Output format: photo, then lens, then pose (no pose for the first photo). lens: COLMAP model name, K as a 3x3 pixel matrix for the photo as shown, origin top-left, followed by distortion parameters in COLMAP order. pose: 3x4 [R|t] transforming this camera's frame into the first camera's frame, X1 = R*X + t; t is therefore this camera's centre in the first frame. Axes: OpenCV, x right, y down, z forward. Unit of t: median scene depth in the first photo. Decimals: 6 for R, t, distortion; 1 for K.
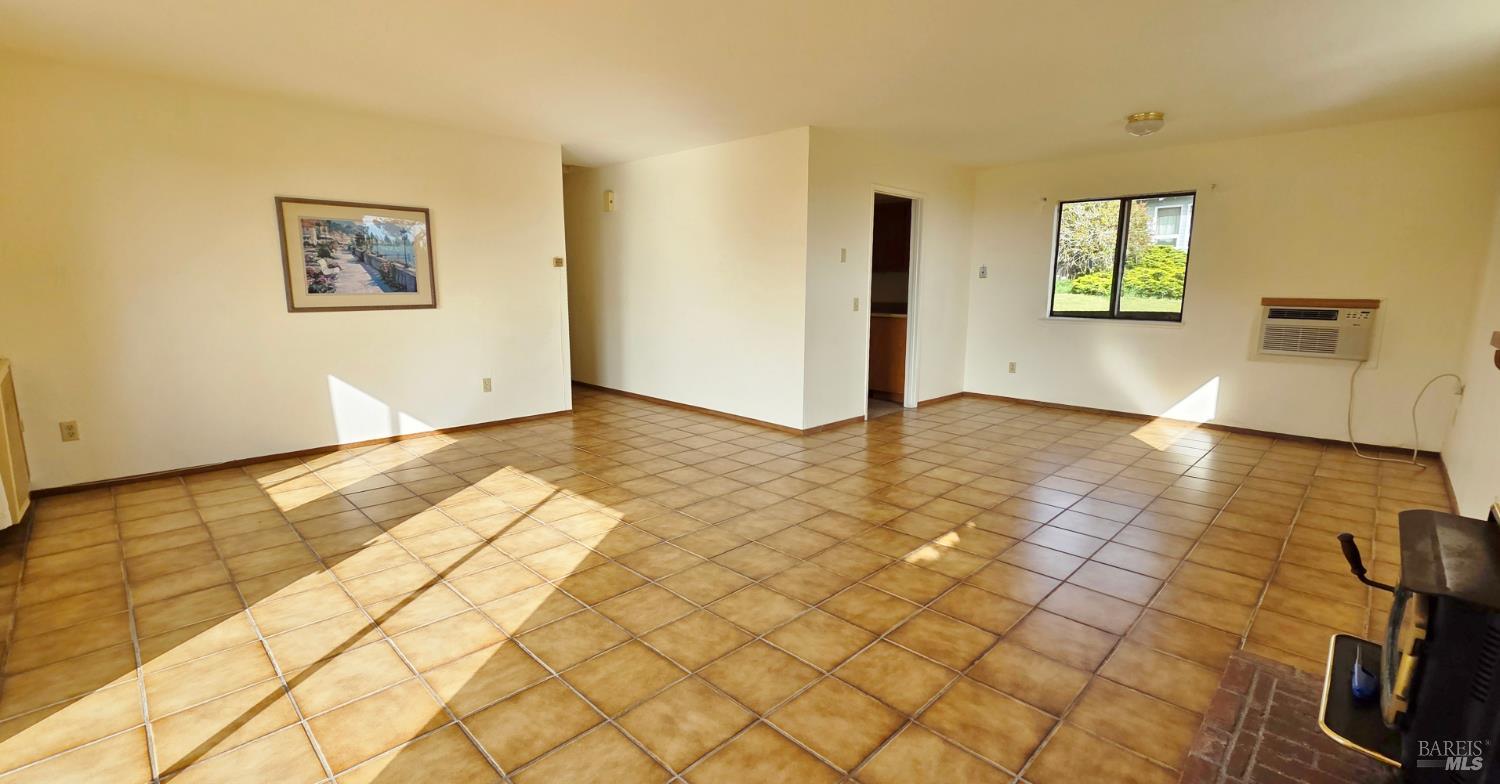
lens RADIAL K [[647.0, 0, 749.8], [0, 647.0, 387.2], [0, 0, 1]] dist [0.001217, 0.000326]
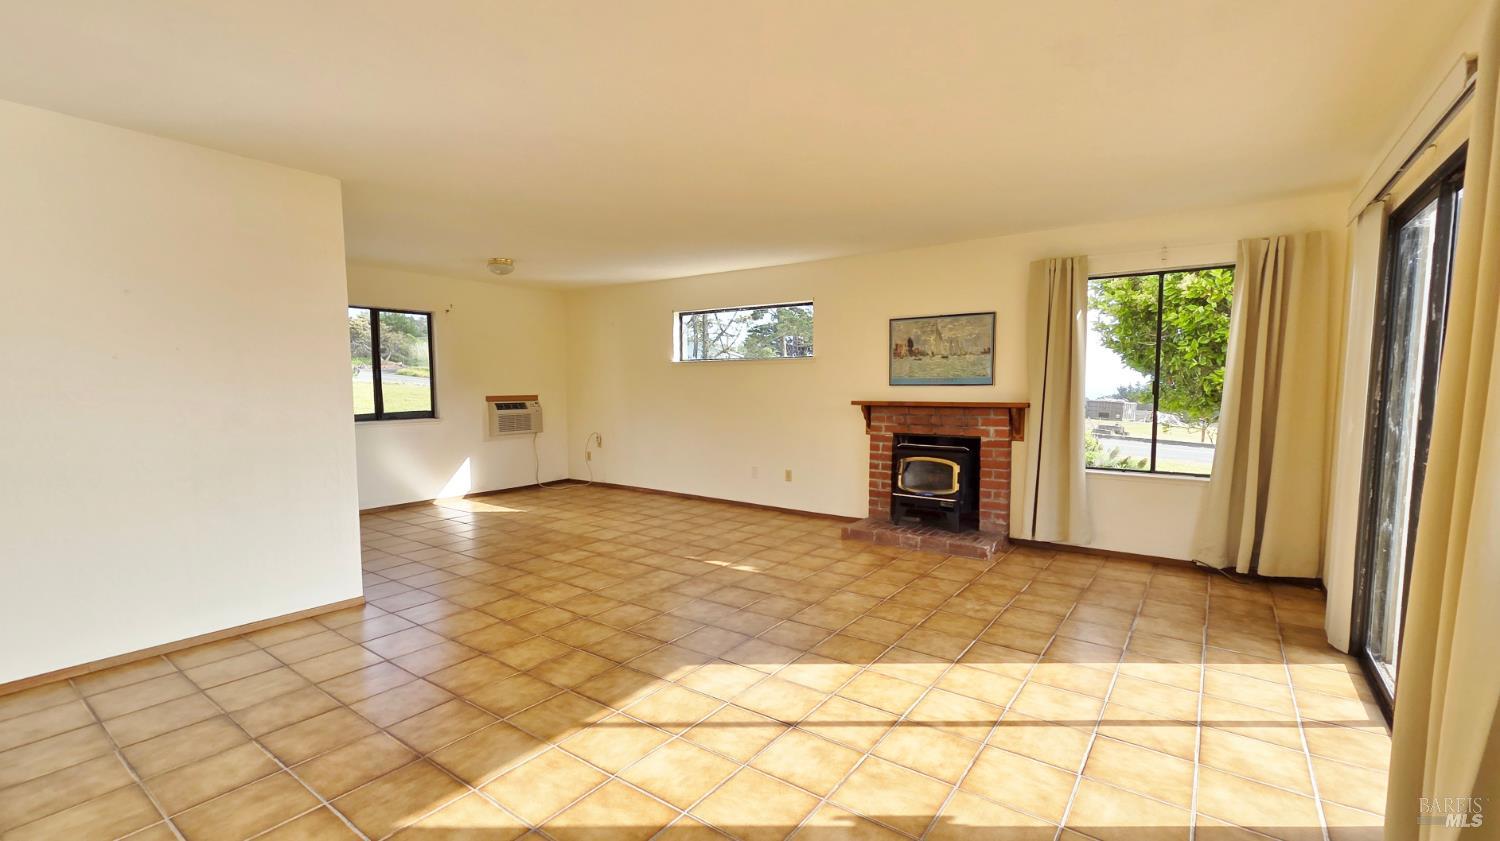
lens RADIAL K [[648.4, 0, 751.1], [0, 648.4, 434.5], [0, 0, 1]] dist [-0.001702, -0.000058]
pose [[-0.150137, -0.085757, 0.984939, -1.211081], [0.162051, 0.980623, 0.110083, -0.213027], [-0.975294, 0.176138, -0.133331, 1.164318]]
